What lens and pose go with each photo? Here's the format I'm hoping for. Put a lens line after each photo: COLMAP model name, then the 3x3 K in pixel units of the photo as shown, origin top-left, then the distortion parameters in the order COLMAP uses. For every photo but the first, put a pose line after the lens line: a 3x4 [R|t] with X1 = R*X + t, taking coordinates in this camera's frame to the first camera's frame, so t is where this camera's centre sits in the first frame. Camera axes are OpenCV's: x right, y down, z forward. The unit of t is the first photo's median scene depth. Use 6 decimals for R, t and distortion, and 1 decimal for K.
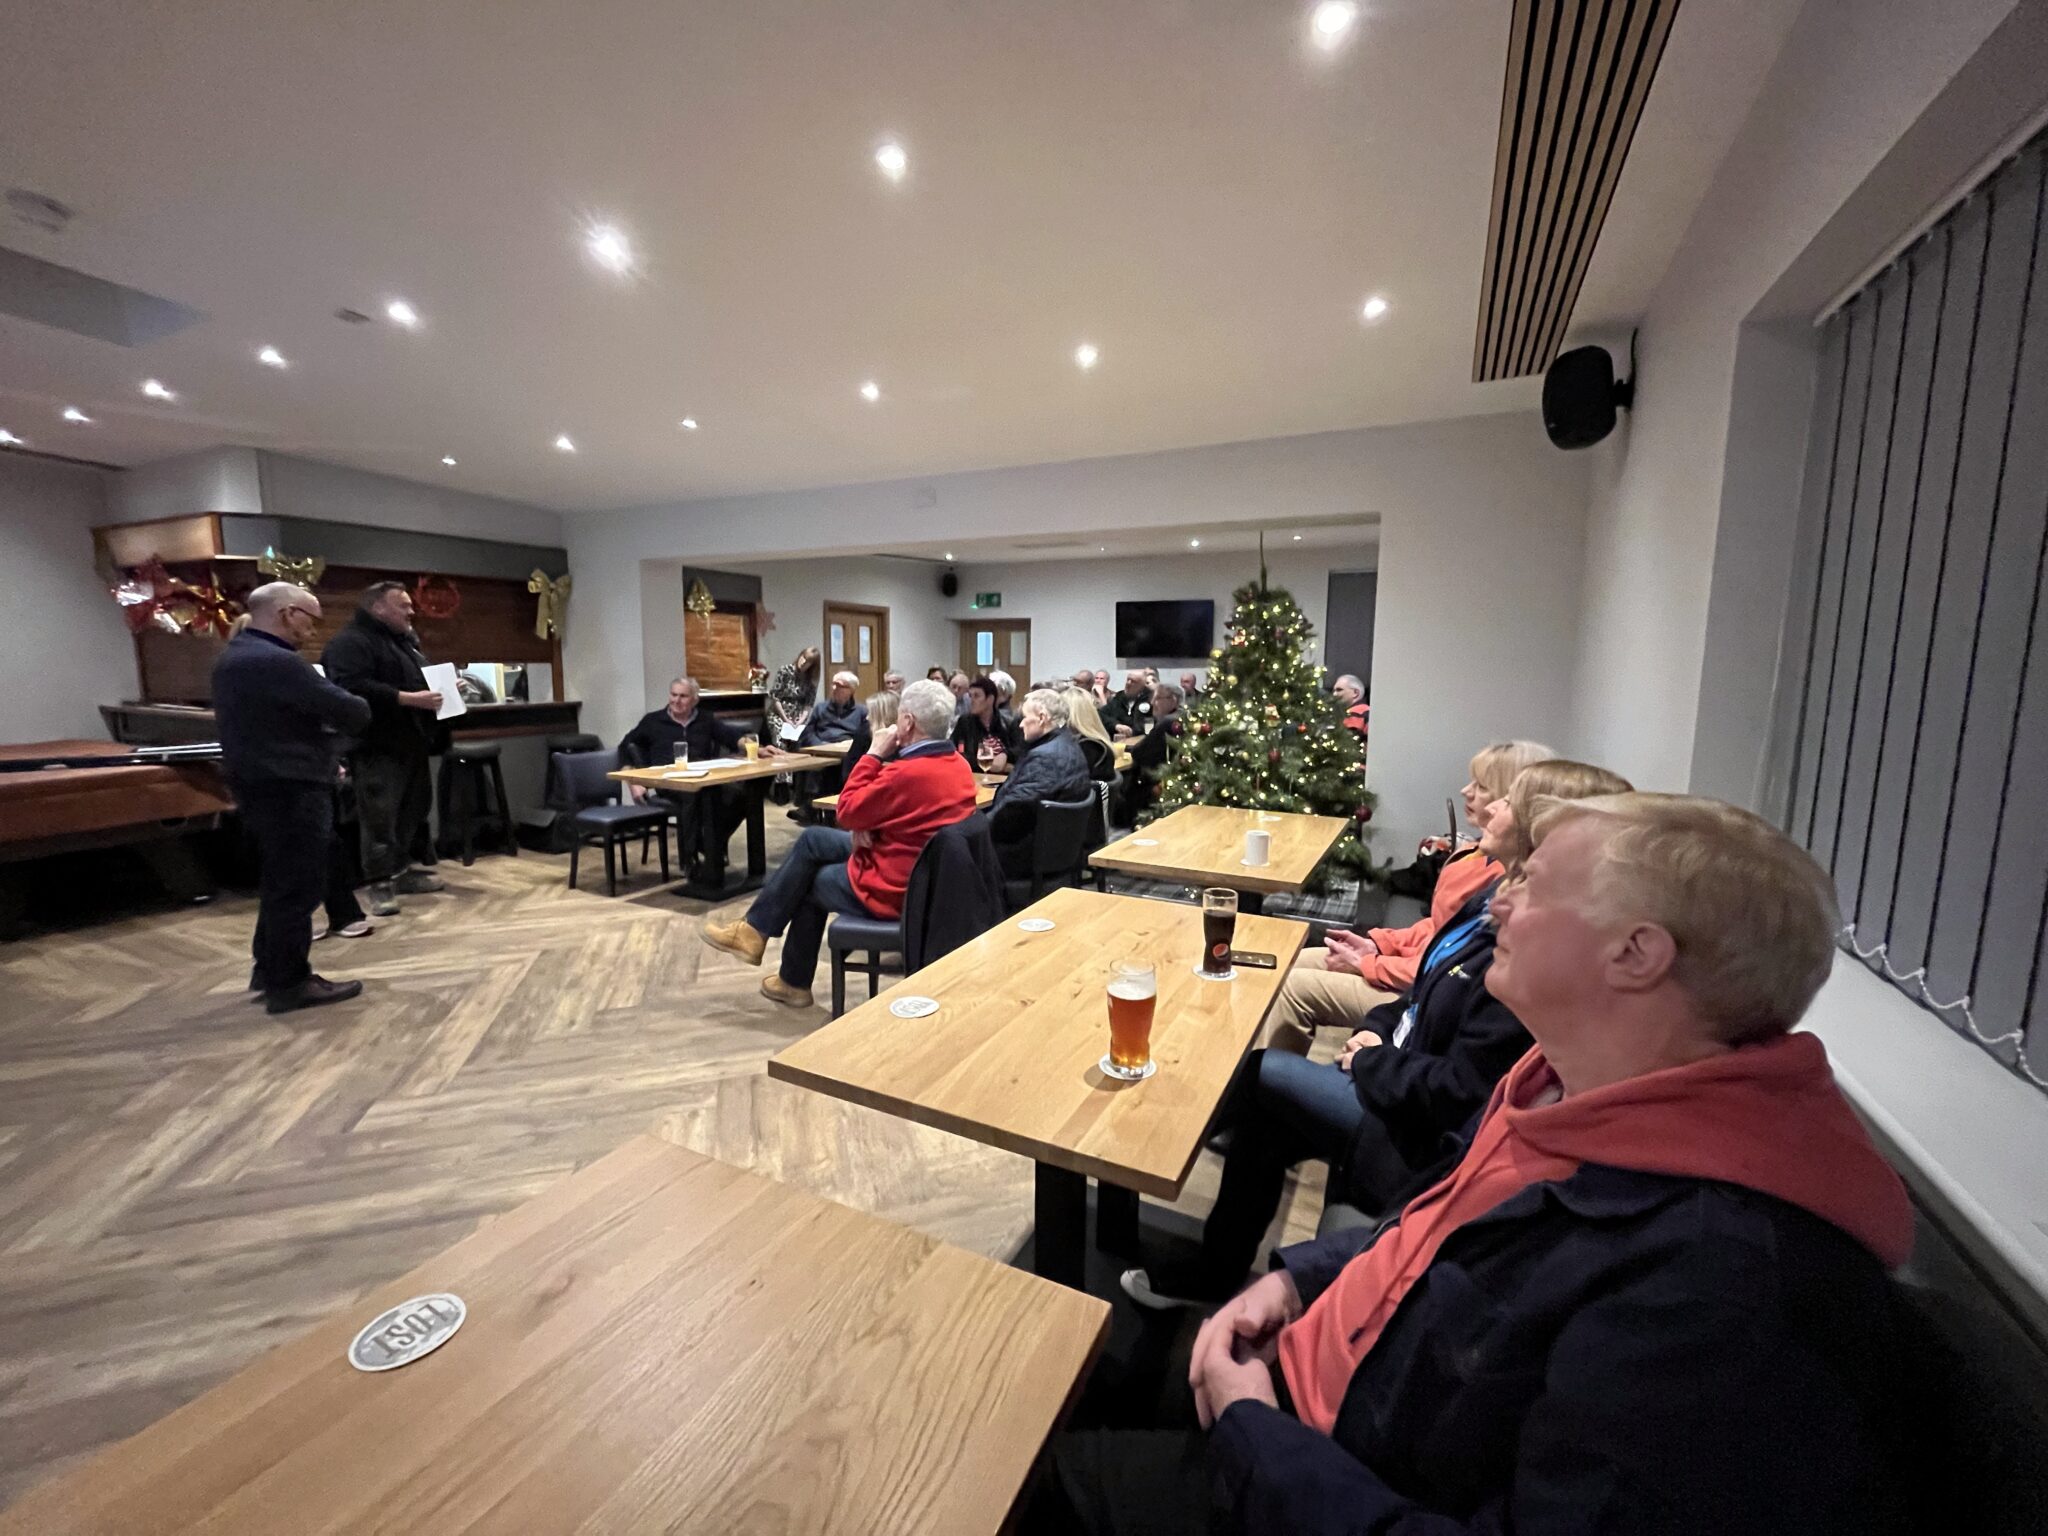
lens RADIAL K [[817.6, 0, 1027.8], [0, 817.6, 757.6], [0, 0, 1]] dist [-0.005461, 0.000421]
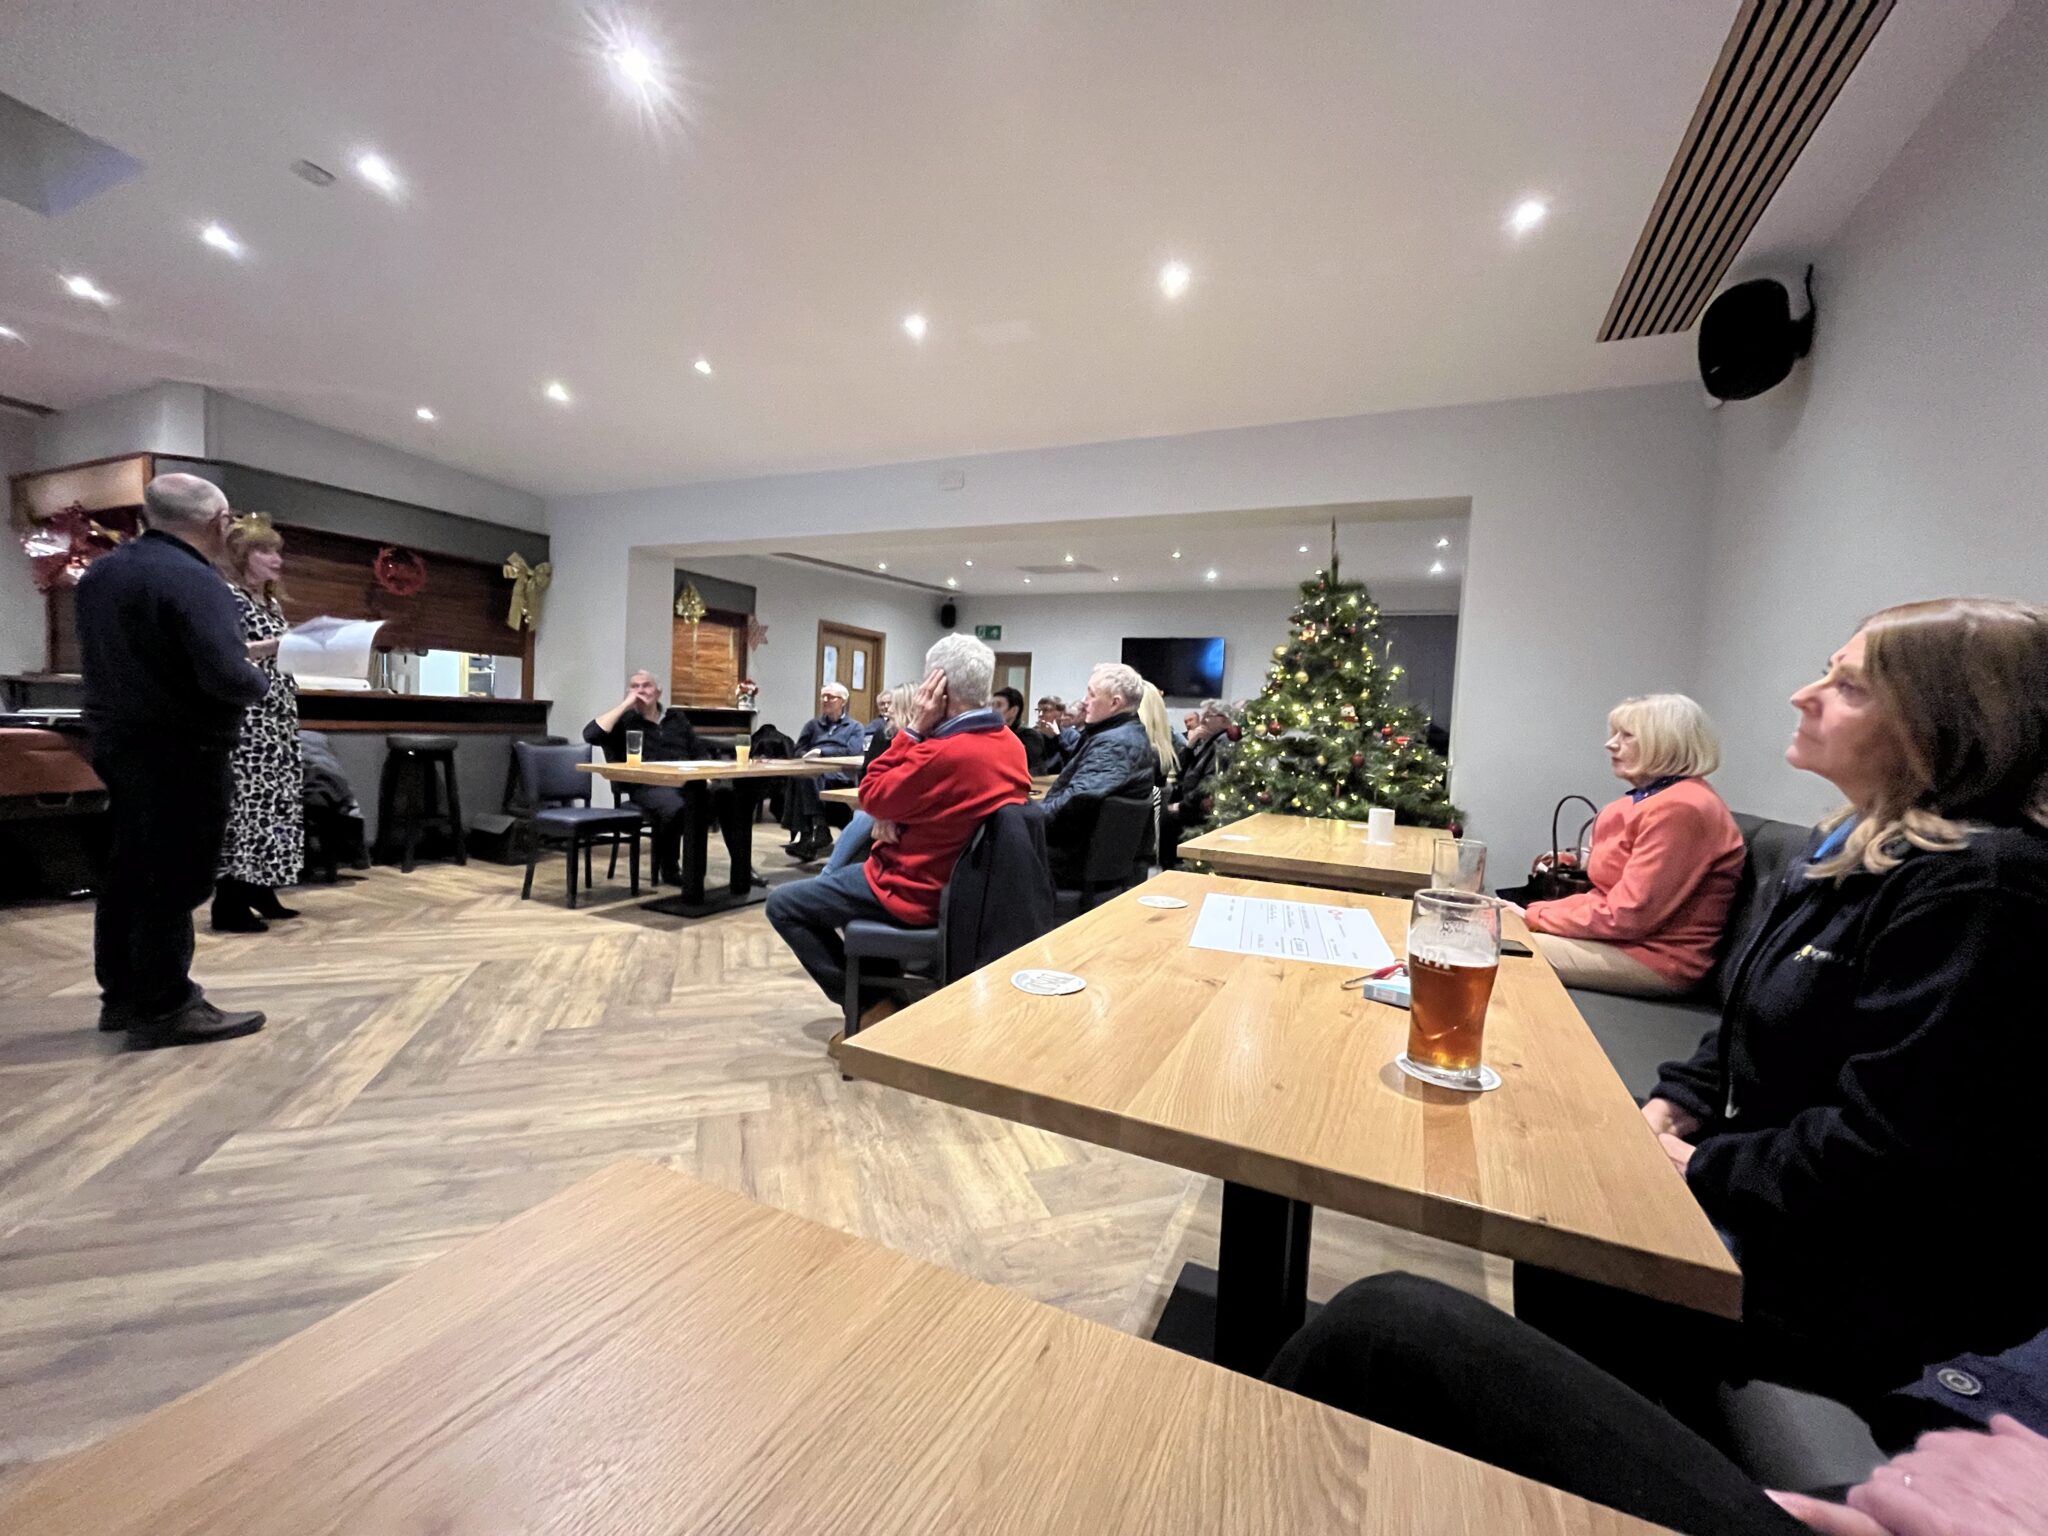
lens RADIAL K [[817.6, 0, 1026.4], [0, 817.6, 759.6], [0, 0, 1]] dist [-0.005461, 0.000421]
pose [[0.998827, 0.038765, 0.029004, -0.073637], [-0.036573, 0.996689, -0.072620, 0.071918], [-0.031723, 0.071474, 0.996938, 0.138441]]
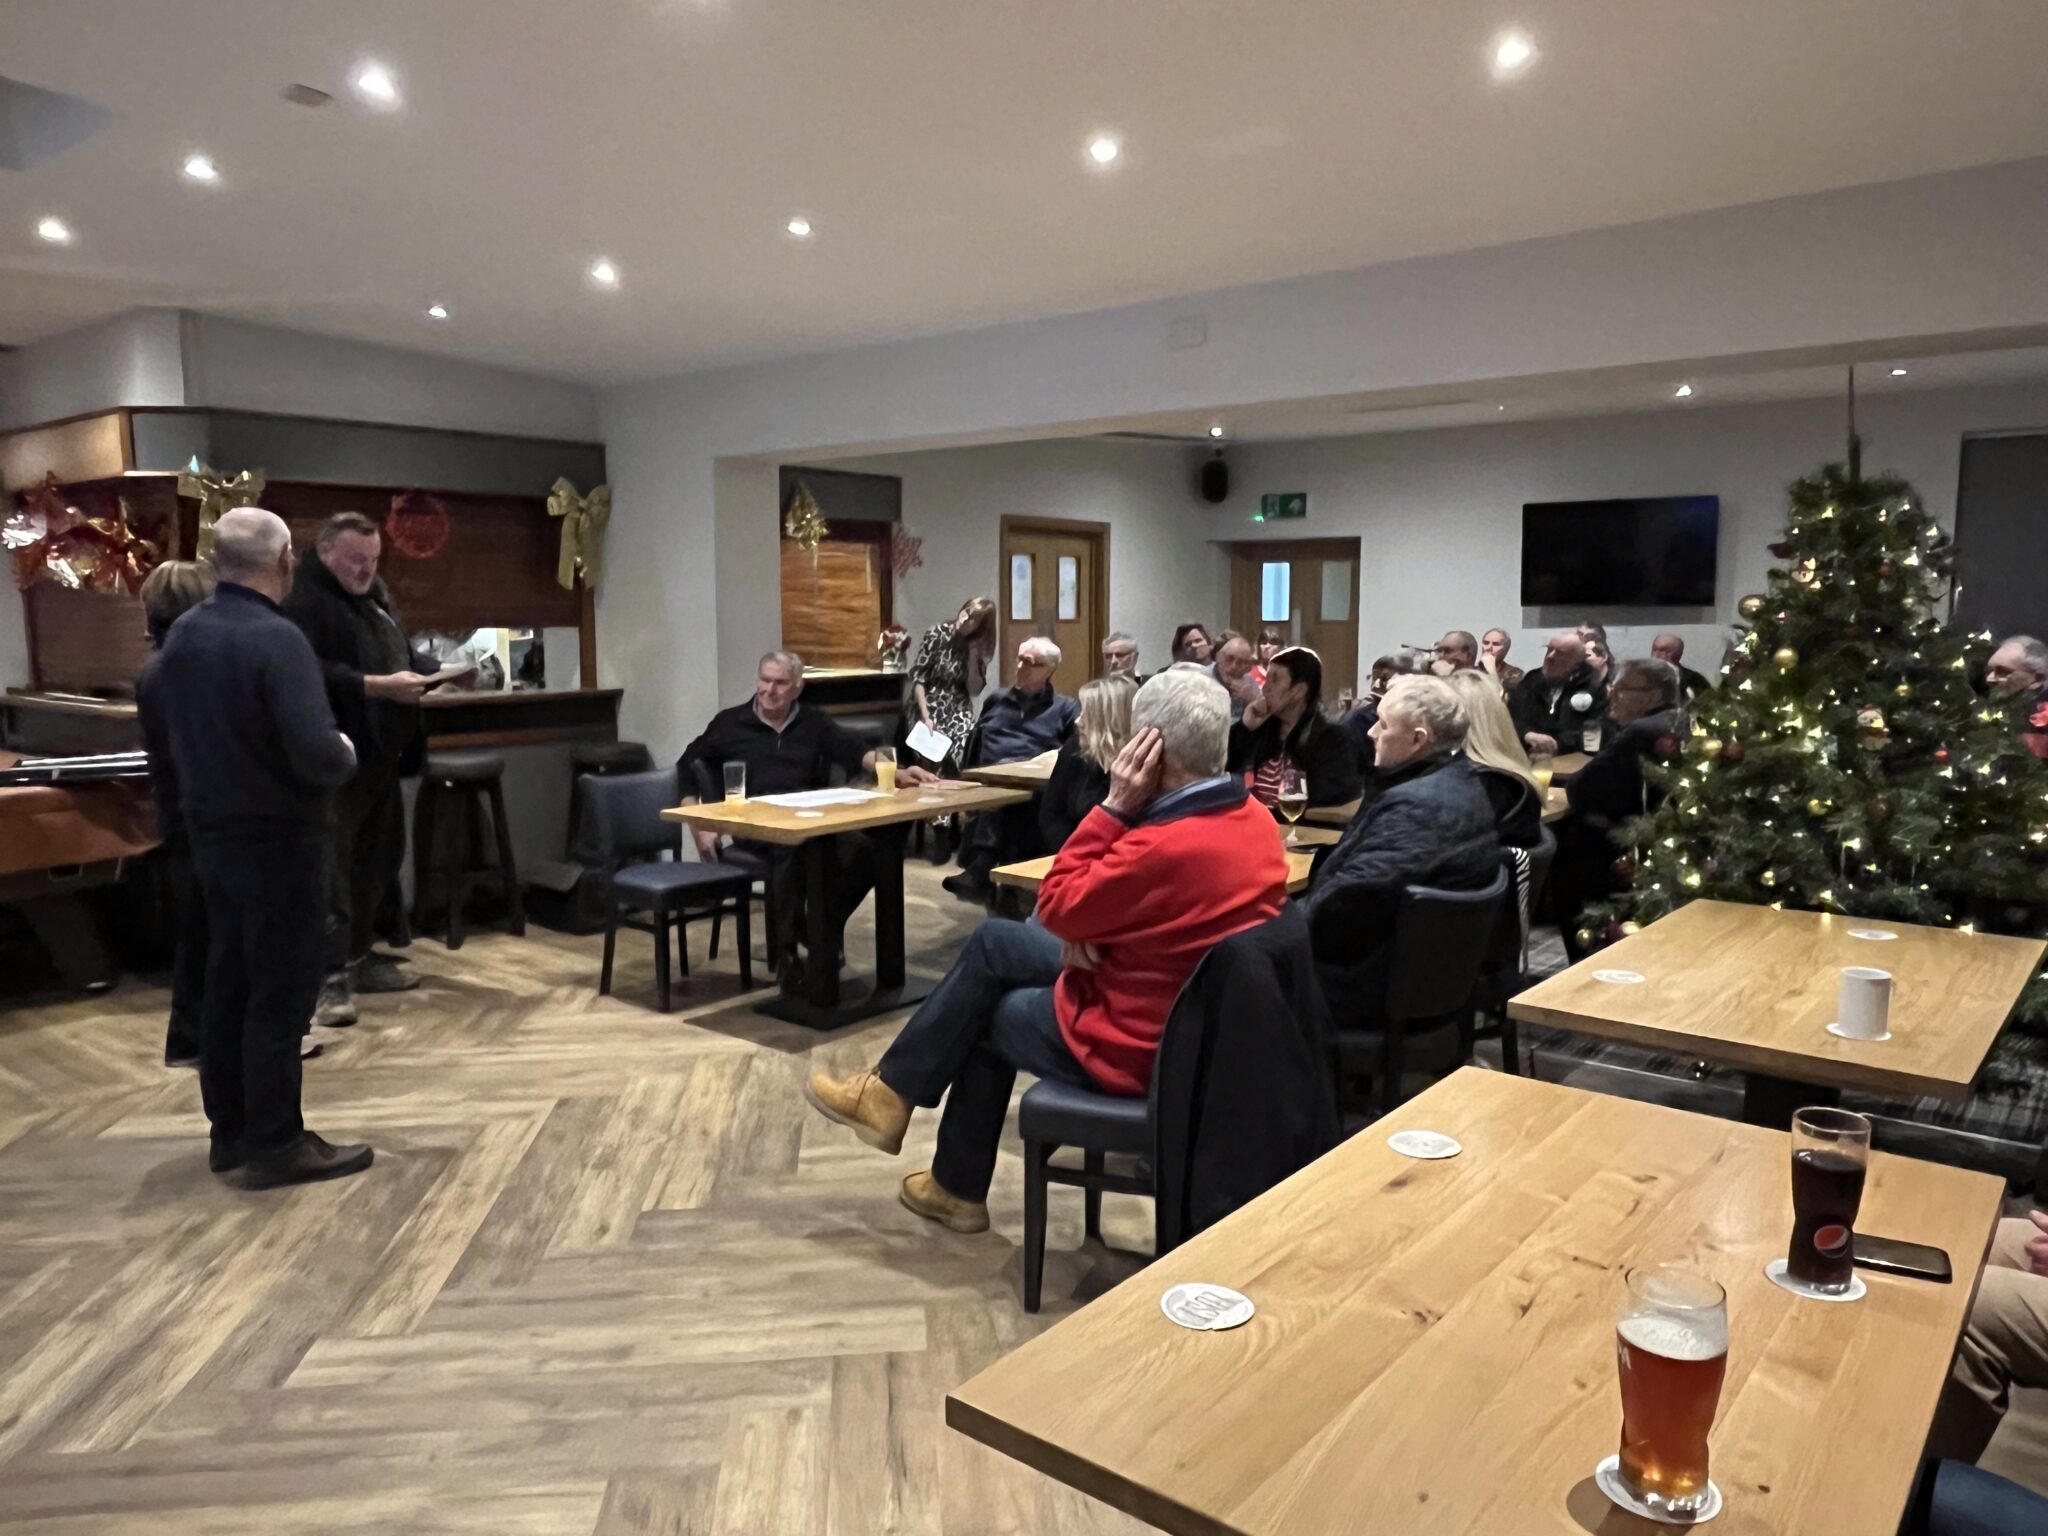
lens RADIAL K [[1410.8, 0, 1029.1], [0, 1410.8, 769.9], [0, 0, 1]] dist [0.005938, -0.013207]
pose [[0.976668, 0.014576, -0.214261, -0.024505], [-0.015568, 0.999874, -0.002947, -0.014836], [0.214191, 0.006214, 0.976772, 0.033622]]
